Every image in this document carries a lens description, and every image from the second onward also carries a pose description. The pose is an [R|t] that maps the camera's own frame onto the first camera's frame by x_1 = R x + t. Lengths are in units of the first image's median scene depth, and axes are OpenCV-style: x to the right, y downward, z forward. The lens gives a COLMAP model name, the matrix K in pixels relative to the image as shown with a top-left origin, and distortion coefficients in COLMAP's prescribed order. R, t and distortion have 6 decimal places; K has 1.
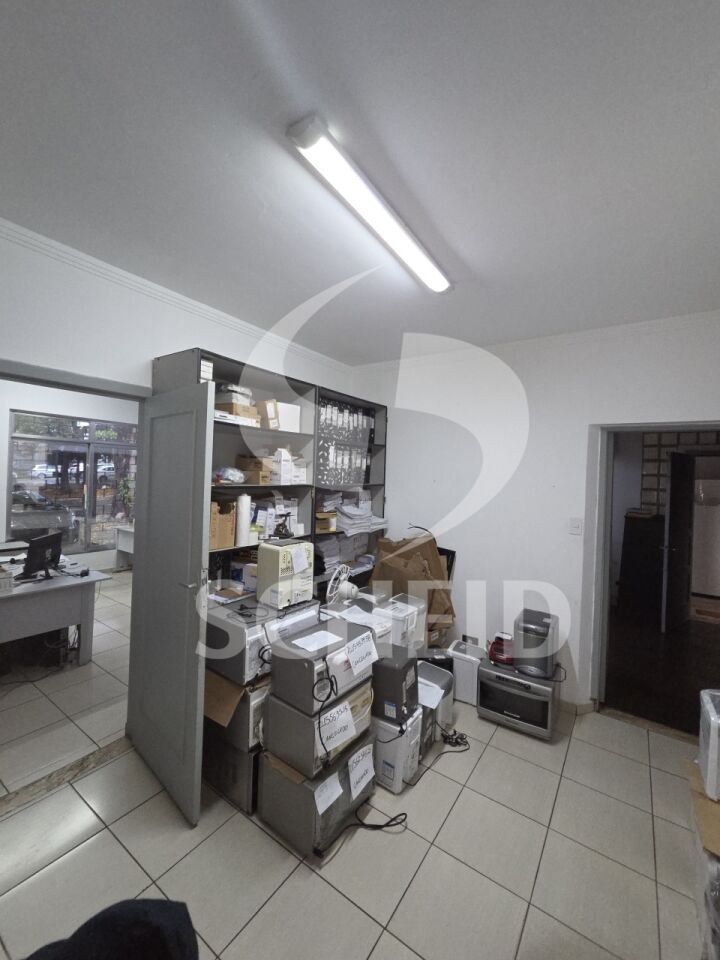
lens RADIAL K [[394.7, 0, 364.1], [0, 394.7, 472.0], [0, 0, 1]] dist [-0.001447, -0.000069]
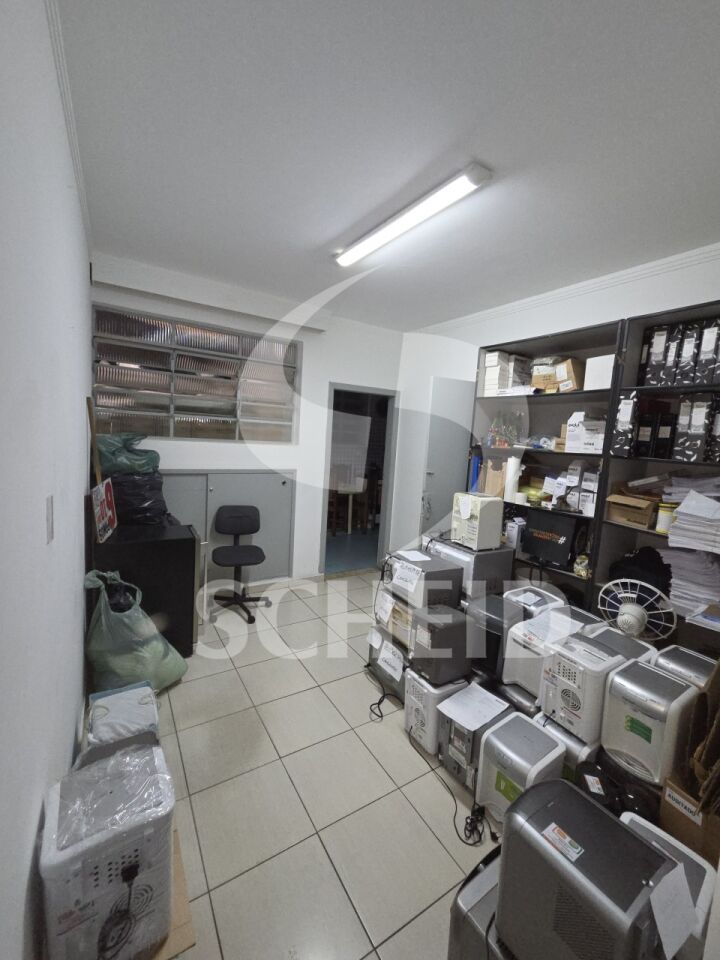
lens RADIAL K [[394.7, 0, 364.2], [0, 394.7, 478.6], [0, 0, 1]] dist [-0.001447, -0.000069]
pose [[-0.376455, 0.048331, -0.925173, 0.811964], [-0.078826, 0.993346, 0.083967, 0.053108], [0.923075, 0.104538, -0.370140, 0.925479]]
